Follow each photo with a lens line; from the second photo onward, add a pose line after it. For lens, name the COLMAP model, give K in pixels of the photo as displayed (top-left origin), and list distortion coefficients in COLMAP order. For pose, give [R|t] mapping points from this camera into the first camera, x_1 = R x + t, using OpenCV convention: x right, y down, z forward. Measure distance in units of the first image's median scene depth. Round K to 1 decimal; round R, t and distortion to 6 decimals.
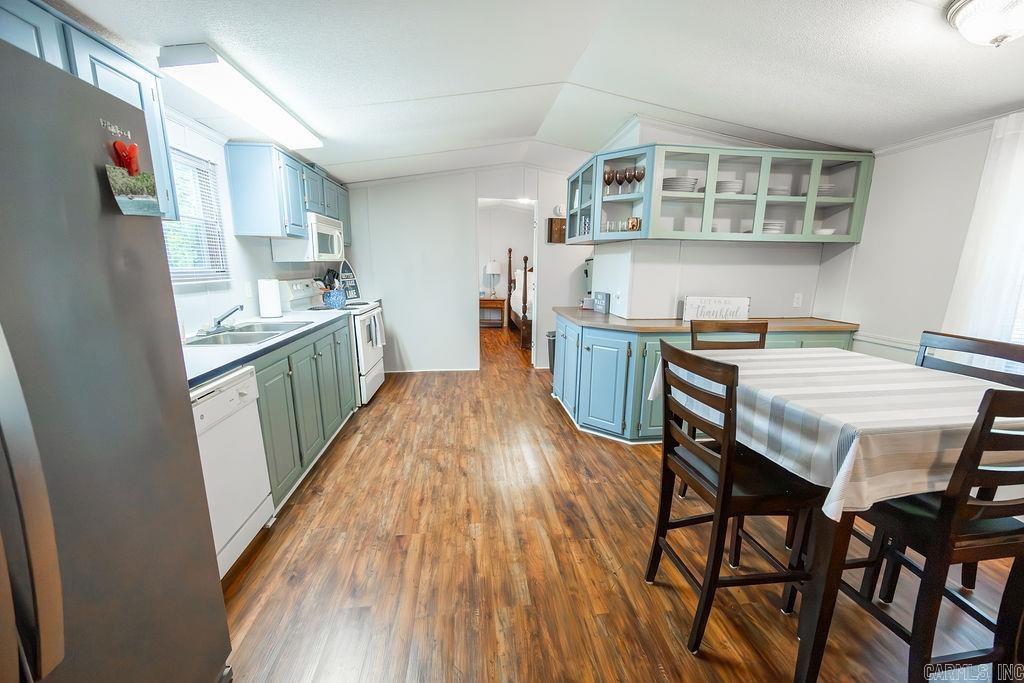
lens RADIAL K [[390.6, 0, 512.7], [0, 390.6, 343.6], [0, 0, 1]] dist [-0.003439, -0.000492]
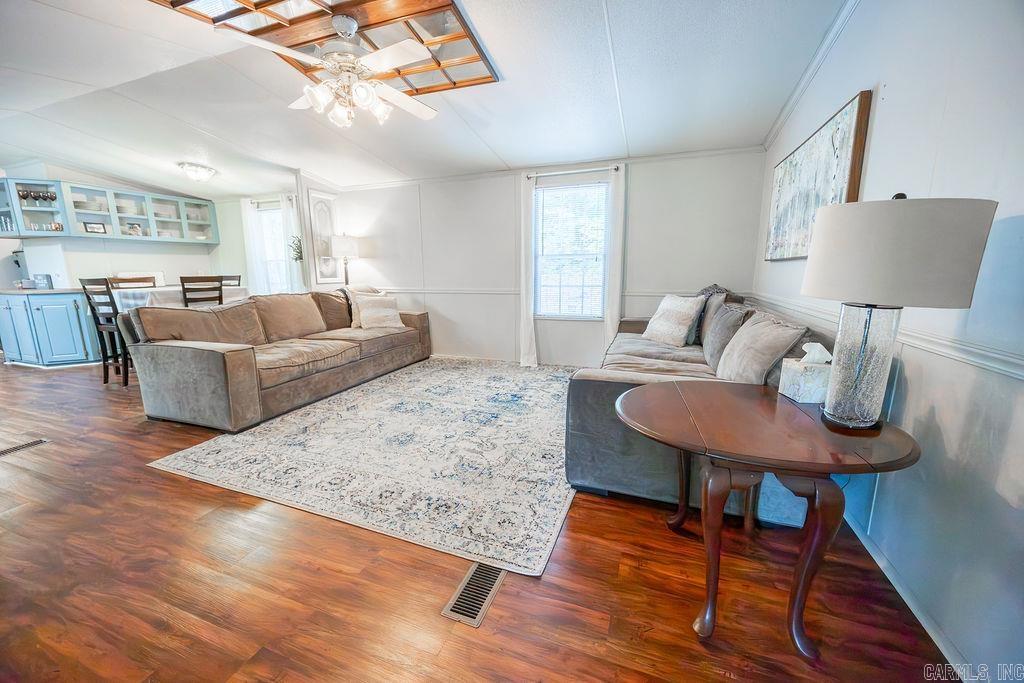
lens RADIAL K [[390.6, 0, 511.0], [0, 390.6, 342.4], [0, 0, 1]] dist [-0.003439, -0.000492]
pose [[0.457086, -0.179732, 0.871074, -0.301786], [0.190672, 0.976402, 0.101412, 0.342358], [-0.868745, 0.119735, 0.480569, -1.293954]]
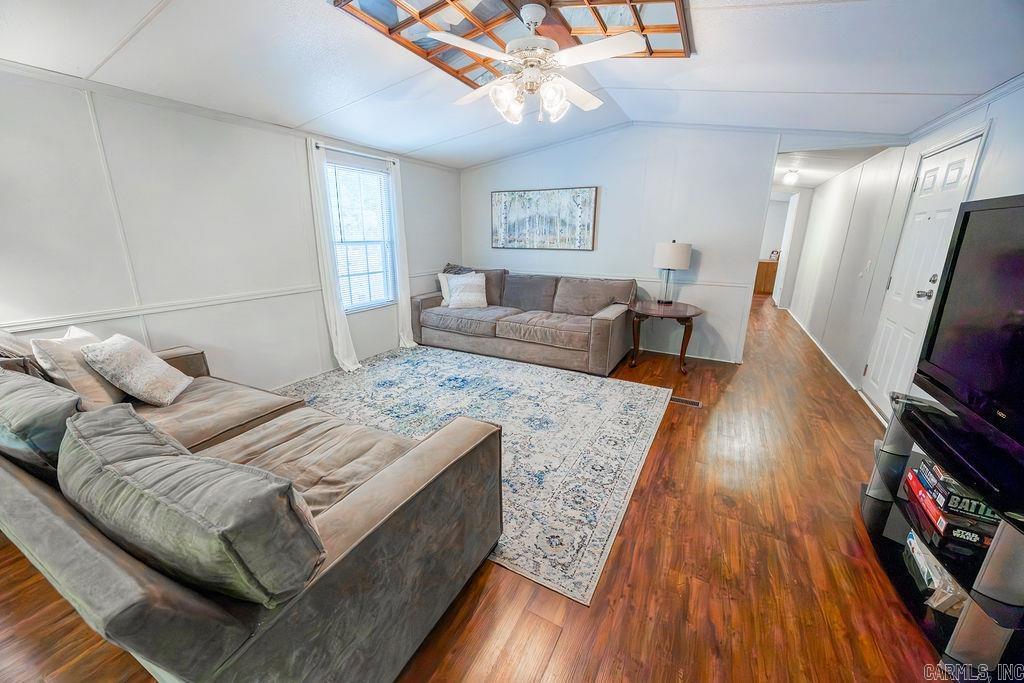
lens RADIAL K [[390.6, 0, 513.5], [0, 390.6, 345.8], [0, 0, 1]] dist [-0.003439, -0.000492]
pose [[-0.826691, -0.176948, 0.534108, 0.007046], [0.092893, 0.893313, 0.439731, -0.308905], [-0.554935, 0.413136, -0.722057, 1.107932]]
